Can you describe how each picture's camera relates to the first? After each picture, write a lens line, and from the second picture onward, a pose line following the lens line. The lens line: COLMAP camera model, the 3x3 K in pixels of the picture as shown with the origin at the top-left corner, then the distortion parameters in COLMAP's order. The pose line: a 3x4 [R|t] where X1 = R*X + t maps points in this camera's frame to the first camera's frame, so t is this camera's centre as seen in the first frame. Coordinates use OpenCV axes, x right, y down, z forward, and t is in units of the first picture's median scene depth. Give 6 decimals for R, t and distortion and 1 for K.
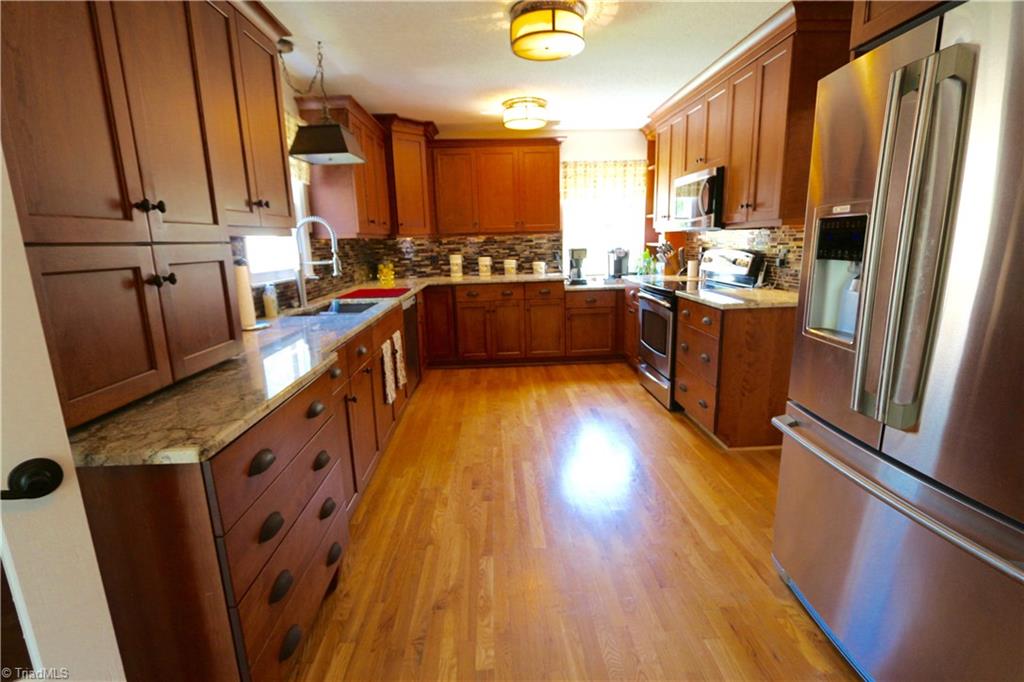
lens RADIAL K [[475.5, 0, 507.0], [0, 475.5, 342.4], [0, 0, 1]] dist [-0.017385, 0.000053]
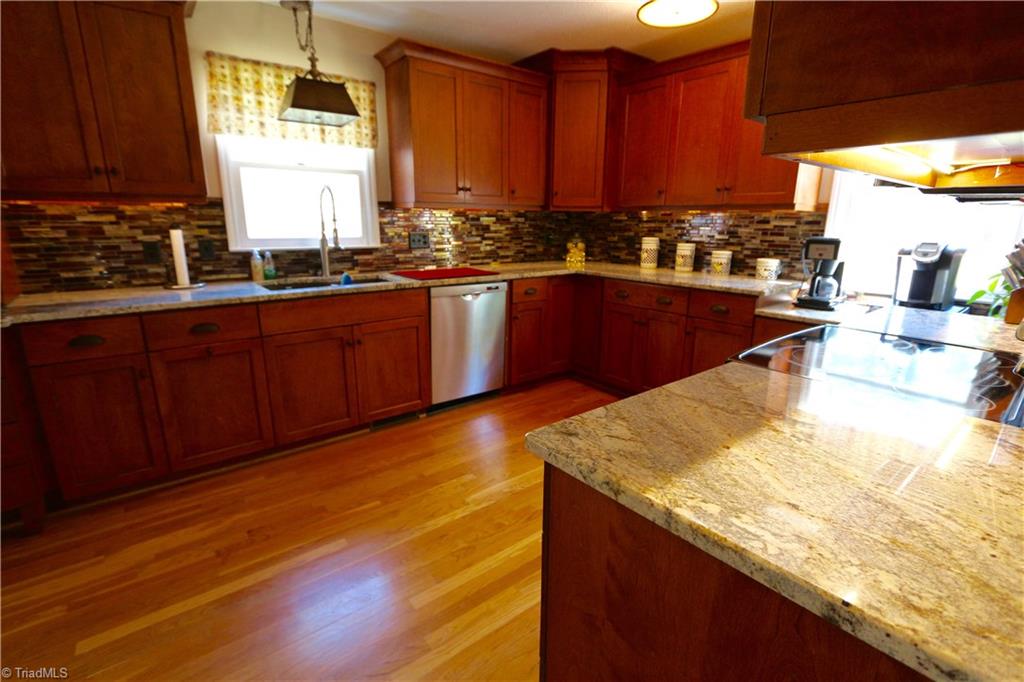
lens RADIAL K [[475.5, 0, 512.4], [0, 475.5, 342.2], [0, 0, 1]] dist [-0.017385, 0.000053]
pose [[0.602549, 0.231847, -0.763663, 0.370259], [-0.191829, 0.970895, 0.143404, -0.099019], [0.774685, 0.060084, 0.629487, 0.425497]]
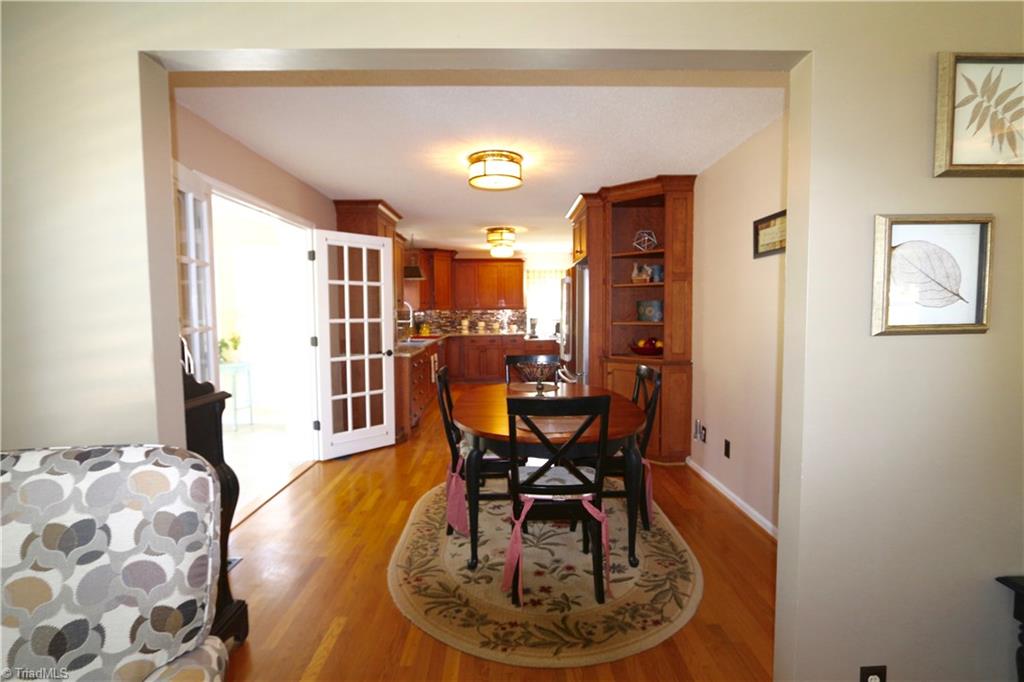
lens RADIAL K [[475.5, 0, 512.9], [0, 475.5, 338.4], [0, 0, 1]] dist [-0.017385, 0.000053]
pose [[0.999706, 0.020940, -0.012249, 0.096759], [-0.022552, 0.988258, -0.151120, 0.151673], [0.008940, 0.151352, 0.988439, -0.763827]]
